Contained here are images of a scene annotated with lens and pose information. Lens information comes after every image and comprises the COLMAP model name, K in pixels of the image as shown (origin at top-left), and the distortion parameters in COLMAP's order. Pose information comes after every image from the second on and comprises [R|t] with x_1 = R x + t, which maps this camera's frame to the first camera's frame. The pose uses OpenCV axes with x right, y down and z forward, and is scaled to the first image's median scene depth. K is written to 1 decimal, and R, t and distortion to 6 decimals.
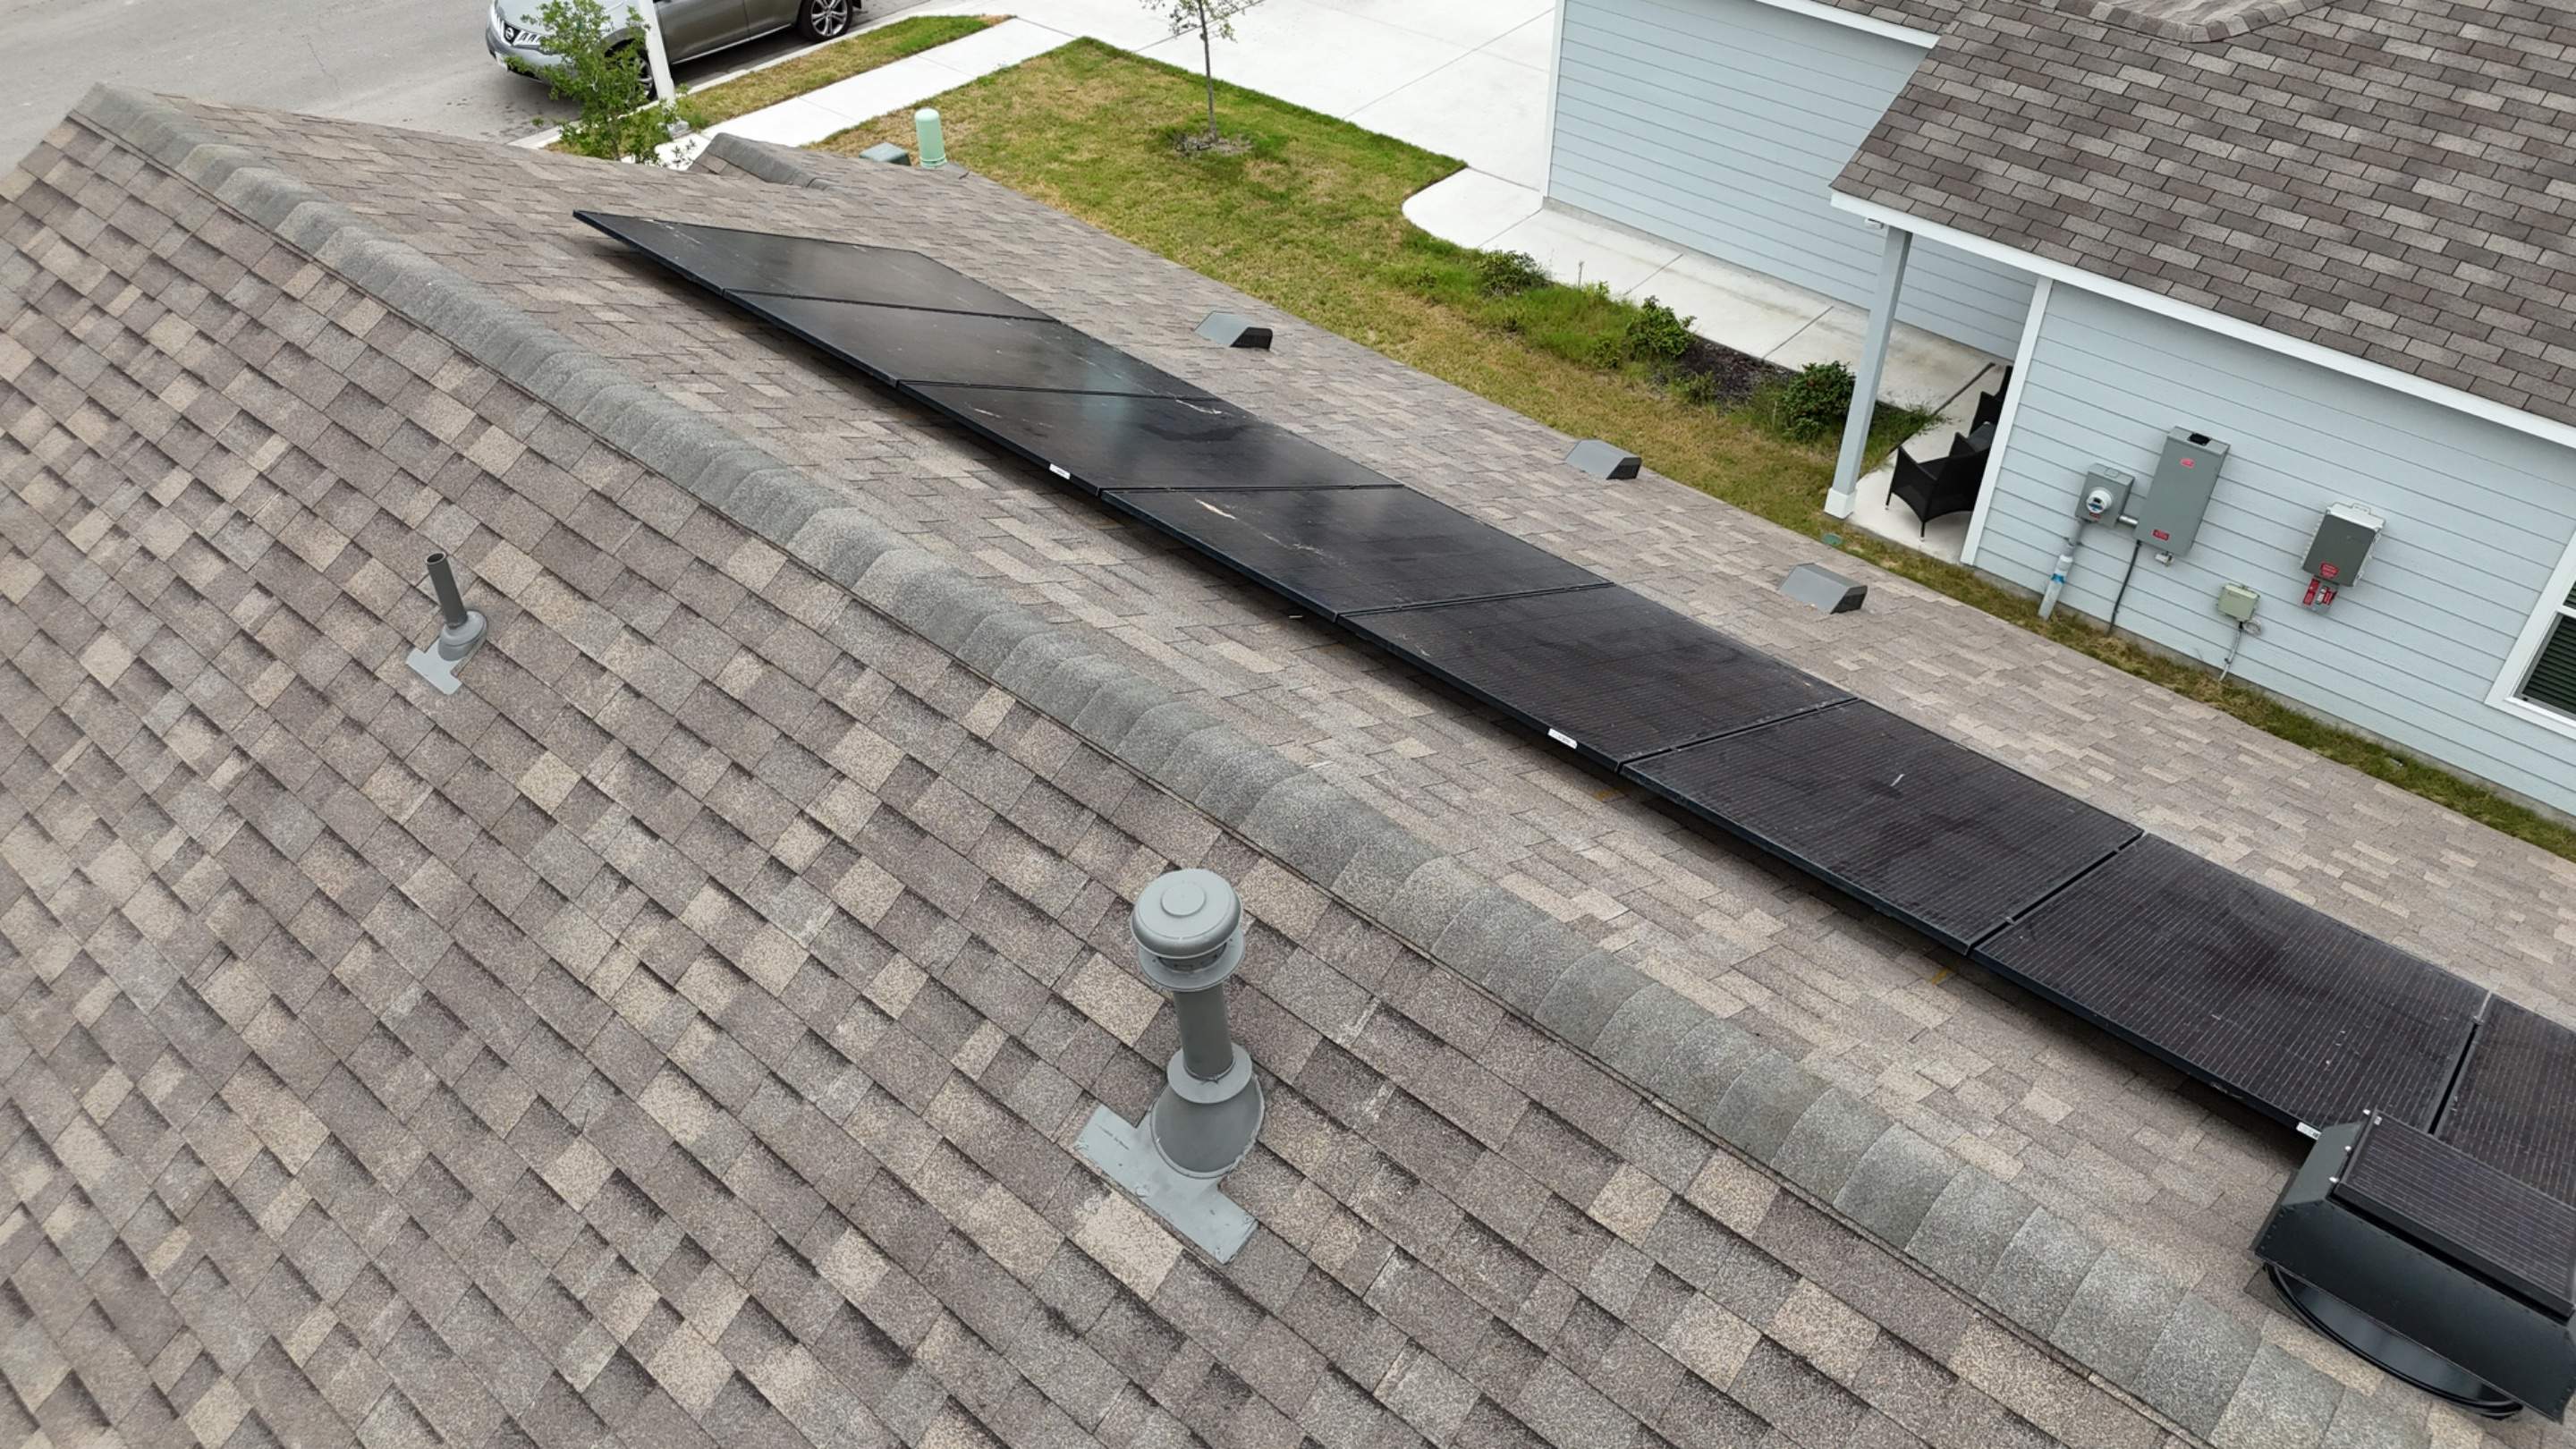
lens RADIAL K [[1901.7, 0, 1293.4], [0, 1901.7, 715.7], [0, 0, 1]] dist [0.071734, -0.067144]
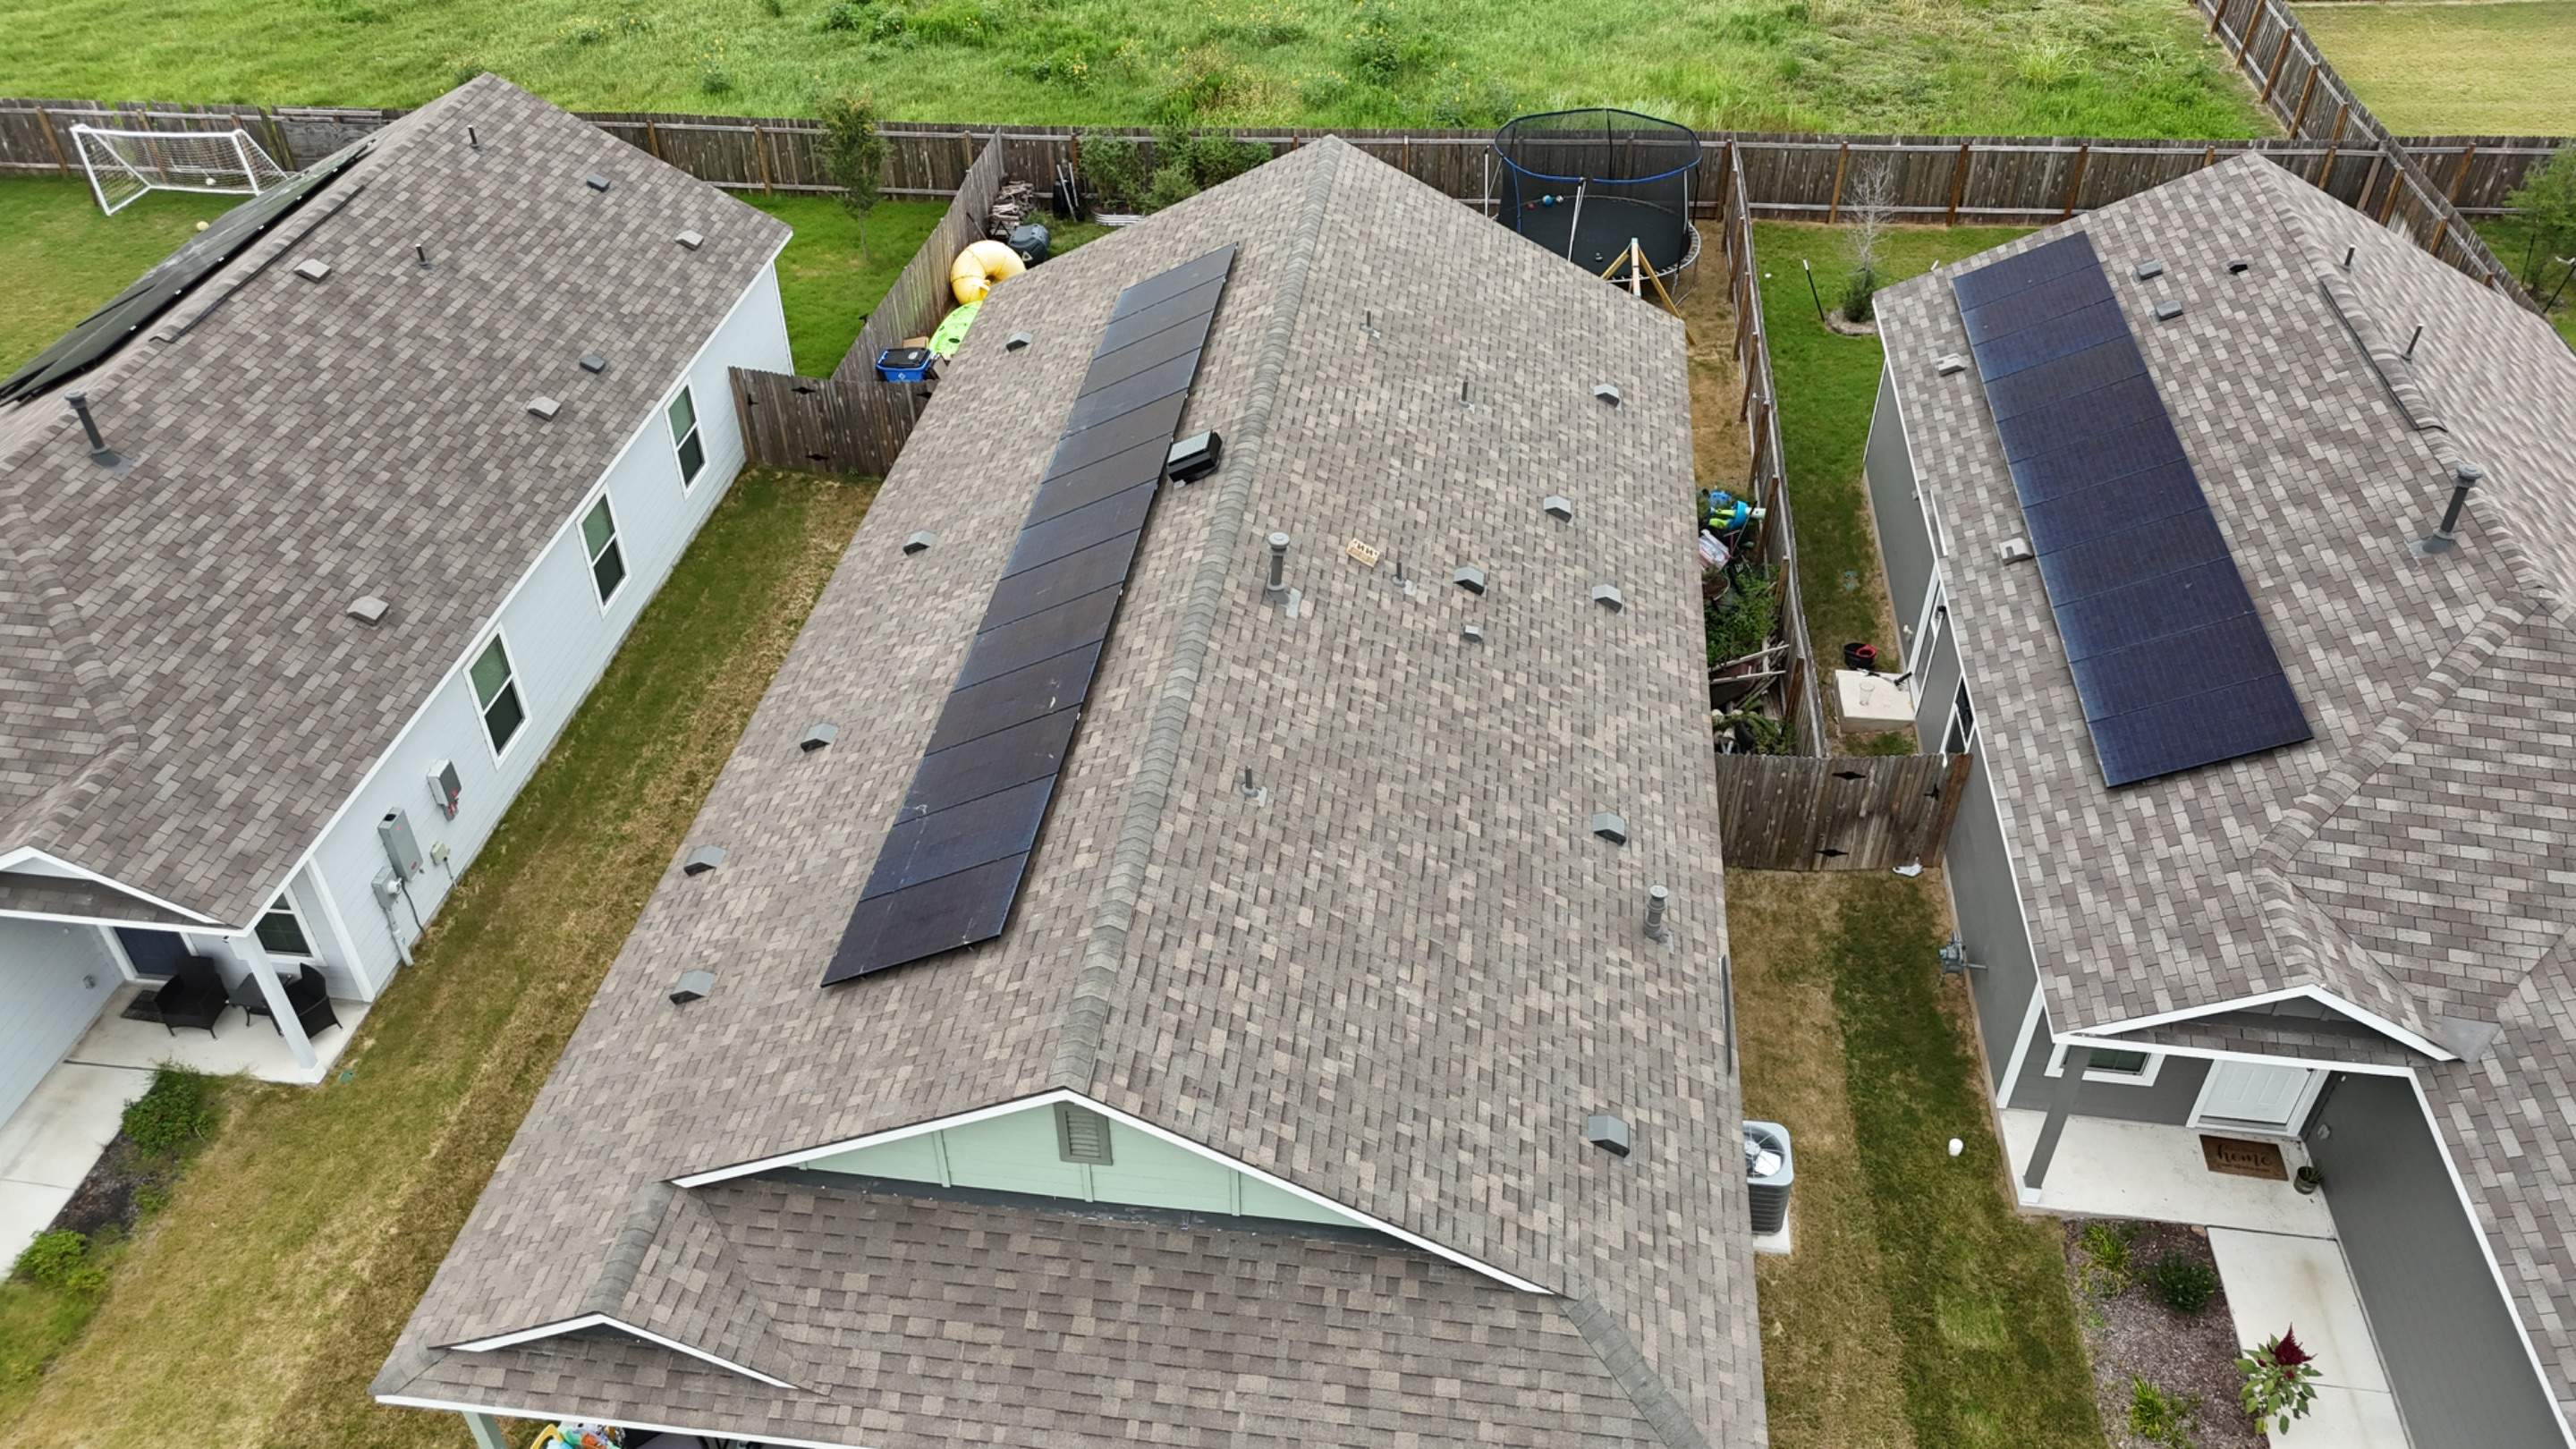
lens RADIAL K [[1901.7, 0, 1291.1], [0, 1901.7, 710.6], [0, 0, 1]] dist [0.071734, -0.067144]
pose [[-0.558871, -0.508851, 0.654777, -1.353224], [0.551717, 0.361321, 0.751702, -1.311835], [-0.619089, 0.781356, 0.078810, 0.369058]]
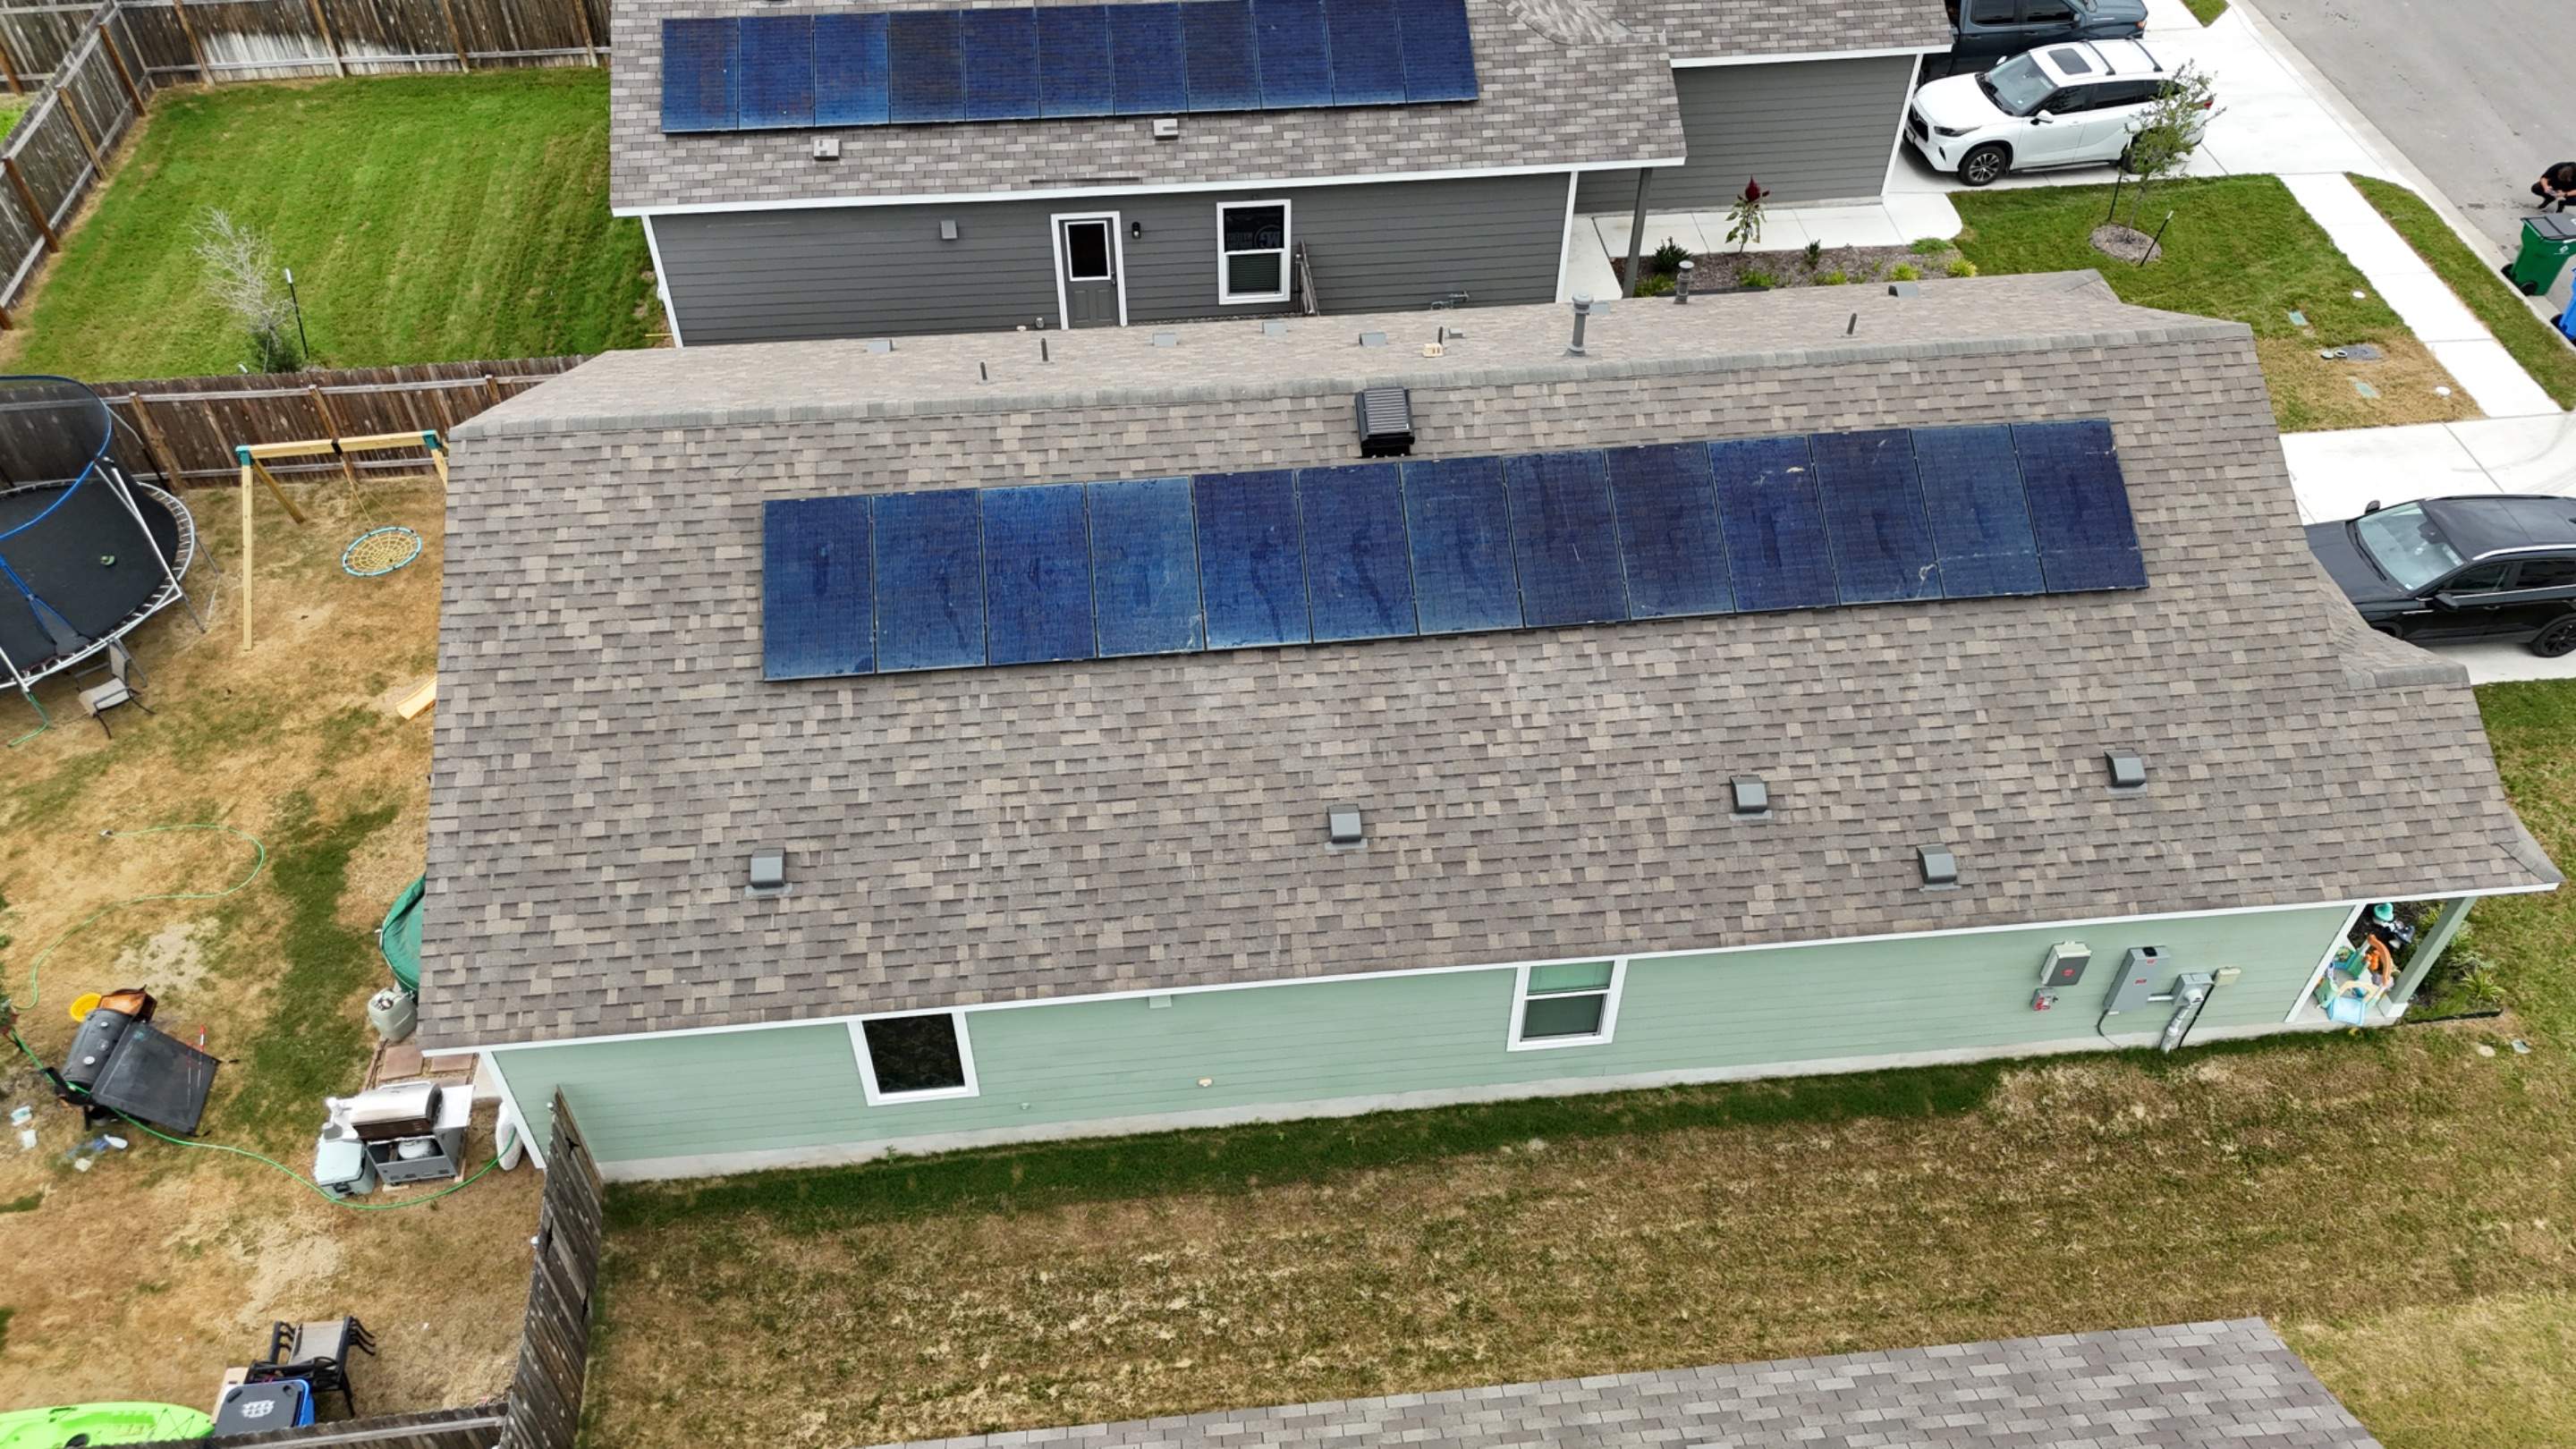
lens RADIAL K [[1901.7, 0, 1292.6], [0, 1901.7, 715.0], [0, 0, 1]] dist [0.071734, -0.067144]
pose [[-0.680041, 0.514224, -0.522607, 1.418678], [-0.481094, 0.224912, 0.847327, -1.375353], [0.553257, 0.827640, 0.094441, 0.395830]]
